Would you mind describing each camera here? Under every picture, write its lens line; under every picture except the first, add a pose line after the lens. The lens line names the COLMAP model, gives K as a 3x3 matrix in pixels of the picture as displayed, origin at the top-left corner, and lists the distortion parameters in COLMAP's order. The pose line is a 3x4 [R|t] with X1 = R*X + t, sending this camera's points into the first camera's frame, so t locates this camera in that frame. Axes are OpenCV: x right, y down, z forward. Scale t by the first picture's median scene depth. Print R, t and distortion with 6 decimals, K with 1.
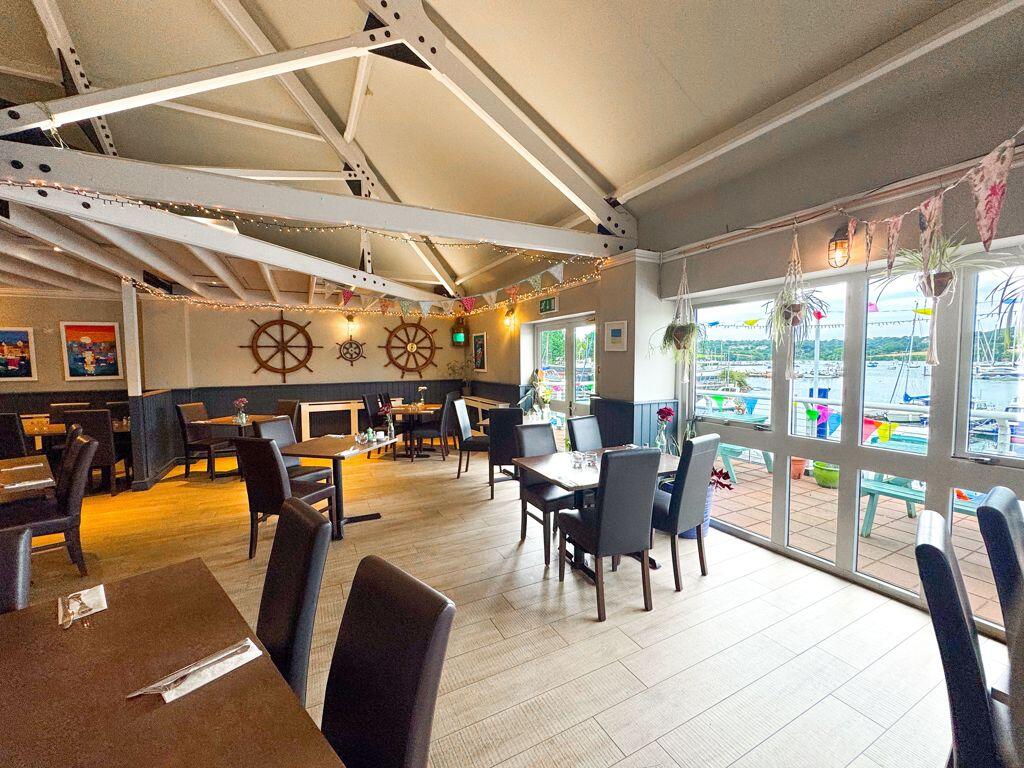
lens RADIAL K [[407.8, 0, 515.1], [0, 407.8, 384.3], [0, 0, 1]] dist [-0.002327, -0.000004]
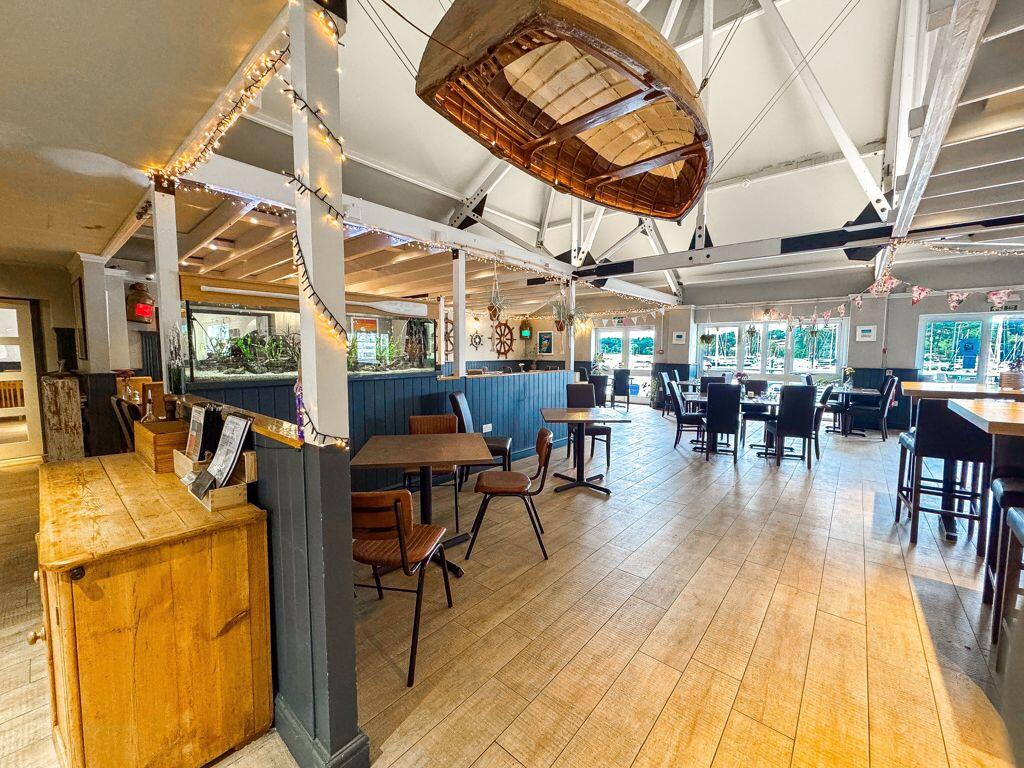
lens RADIAL K [[407.8, 0, 511.9], [0, 407.8, 381.1], [0, 0, 1]] dist [-0.002327, -0.000004]
pose [[0.925924, -0.014576, 0.377428, -0.926982], [0.010040, 0.999852, 0.013982, 0.055749], [-0.377576, -0.009157, 0.925933, -0.511582]]
